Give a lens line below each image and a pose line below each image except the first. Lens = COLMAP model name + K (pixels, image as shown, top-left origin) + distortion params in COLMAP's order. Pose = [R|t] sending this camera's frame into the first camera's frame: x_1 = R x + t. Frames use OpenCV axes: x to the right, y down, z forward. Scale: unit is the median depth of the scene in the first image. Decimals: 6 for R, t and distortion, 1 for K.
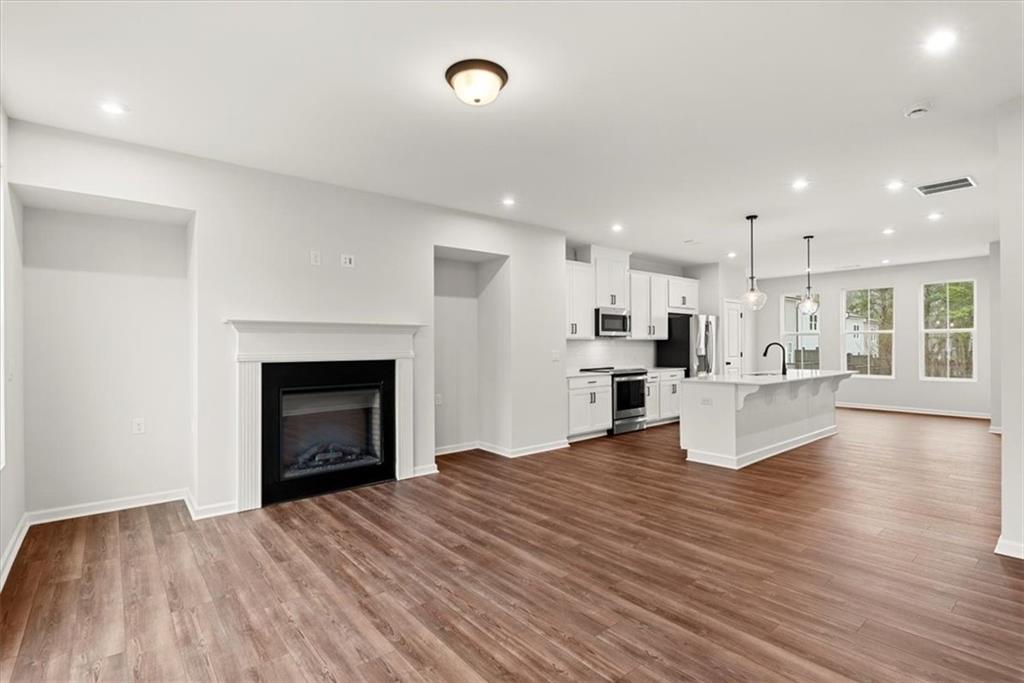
lens RADIAL K [[483.1, 0, 512.0], [0, 483.1, 341.5], [0, 0, 1]] dist [0.000972, 0.000119]
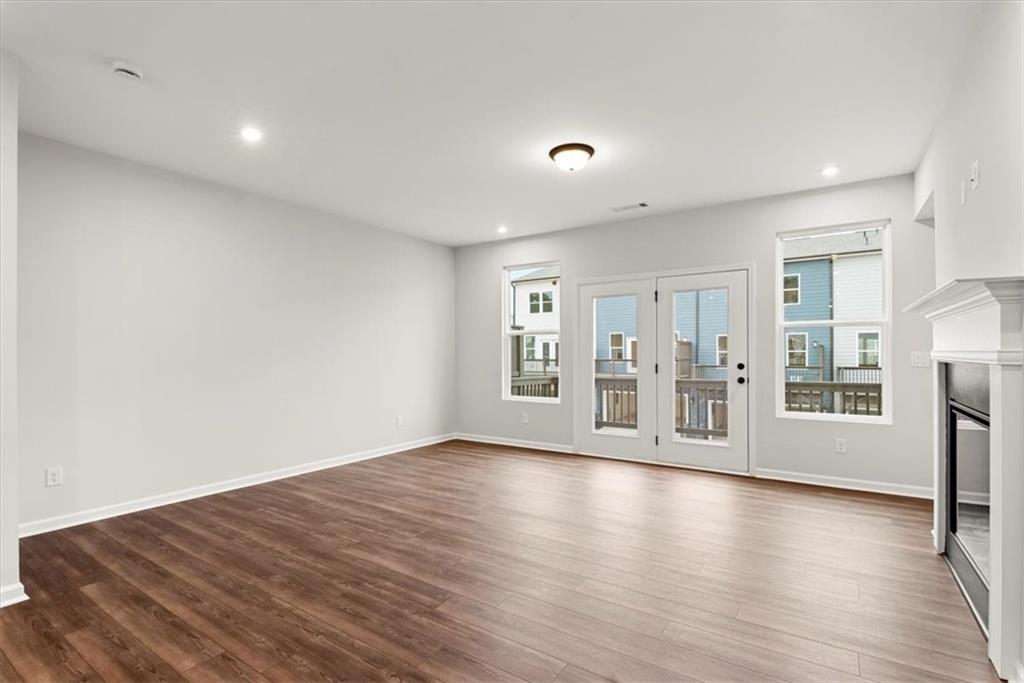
lens RADIAL K [[485.7, 0, 506.3], [0, 485.7, 353.4], [0, 0, 1]] dist [0.000082, 0.000024]
pose [[-0.962426, 0.010111, -0.271354, 0.270305], [0.012449, 0.999899, -0.006896, 0.022193], [0.271257, -0.010015, -0.962455, 1.248353]]
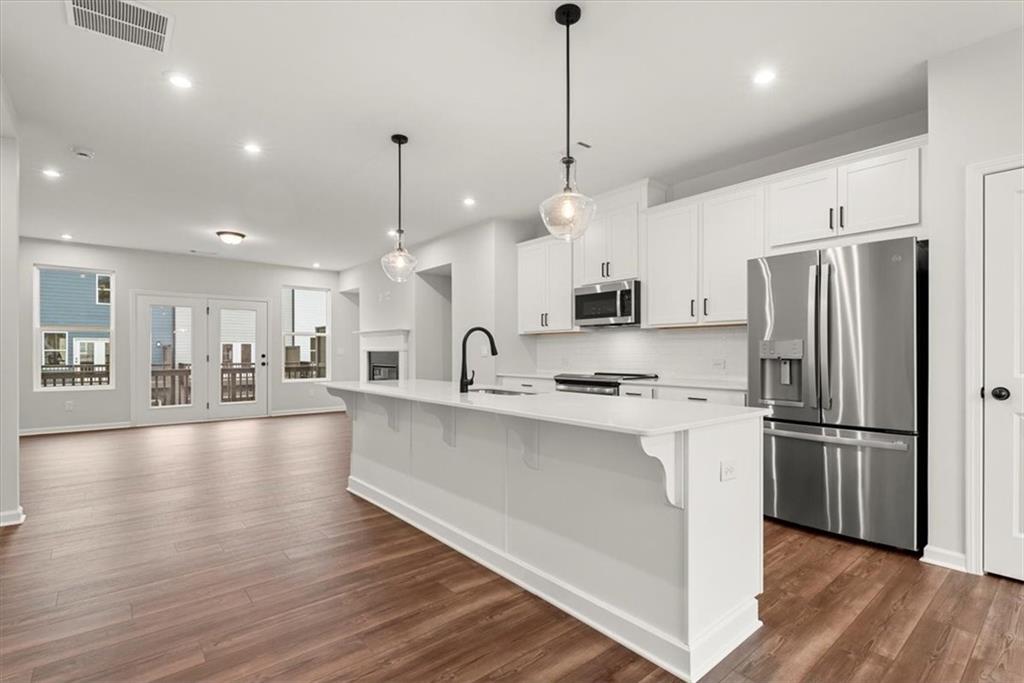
lens RADIAL K [[485.7, 0, 506.3], [0, 485.7, 353.4], [0, 0, 1]] dist [0.000082, 0.000024]
pose [[0.000066, 0.007886, -0.999969, 1.318258], [0.008649, 0.999932, 0.007886, 0.031843], [0.999963, -0.008649, -0.000002, 1.310277]]
